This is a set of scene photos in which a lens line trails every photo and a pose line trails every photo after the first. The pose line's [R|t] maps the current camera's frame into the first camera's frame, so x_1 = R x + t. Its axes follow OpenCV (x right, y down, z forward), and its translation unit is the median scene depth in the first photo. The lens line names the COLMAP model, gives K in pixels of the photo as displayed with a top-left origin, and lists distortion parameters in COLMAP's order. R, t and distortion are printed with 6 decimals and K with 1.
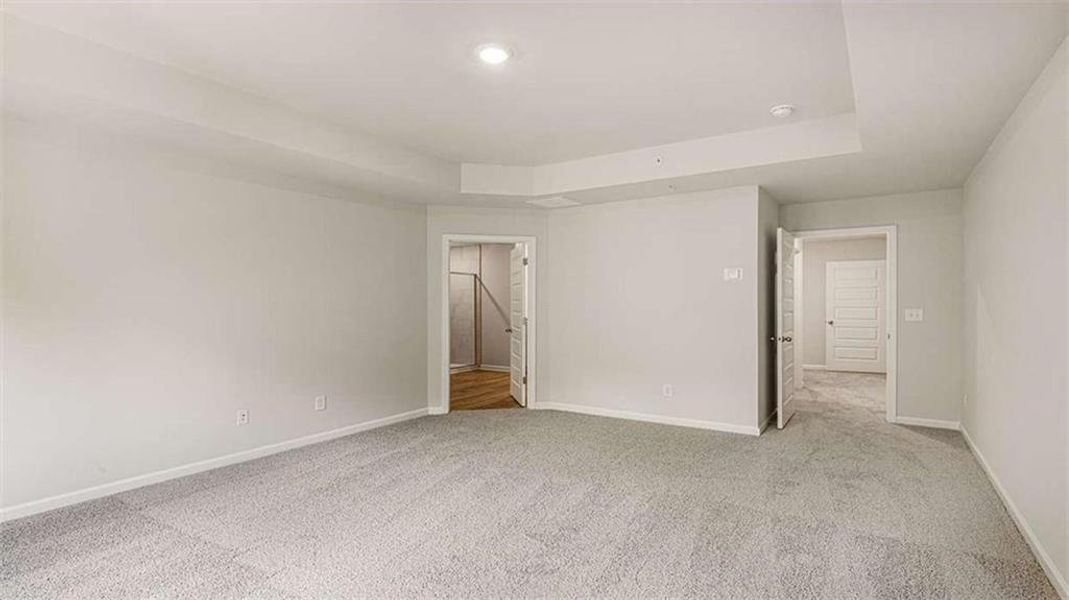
lens RADIAL K [[493.9, 0, 534.8], [0, 493.9, 302.7], [0, 0, 1]] dist [0.000357, 0.000138]
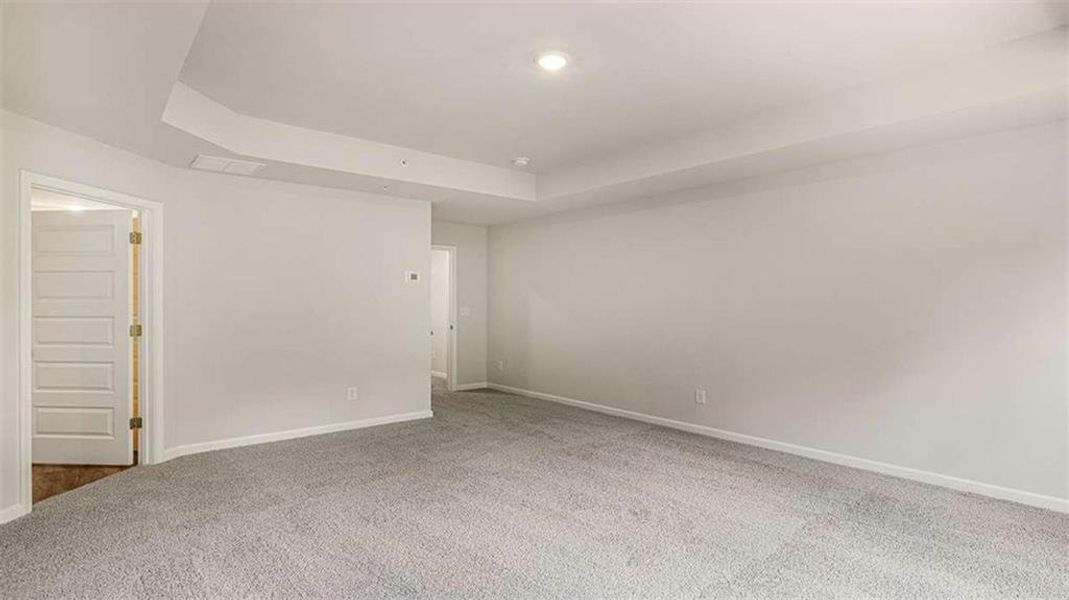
lens RADIAL K [[493.9, 0, 534.8], [0, 493.9, 302.7], [0, 0, 1]] dist [0.000357, 0.000138]
pose [[0.340869, 0.002045, 0.940109, -0.488300], [0.002662, 0.999992, -0.003141, 0.003731], [-0.940107, 0.003573, 0.340861, 0.320744]]
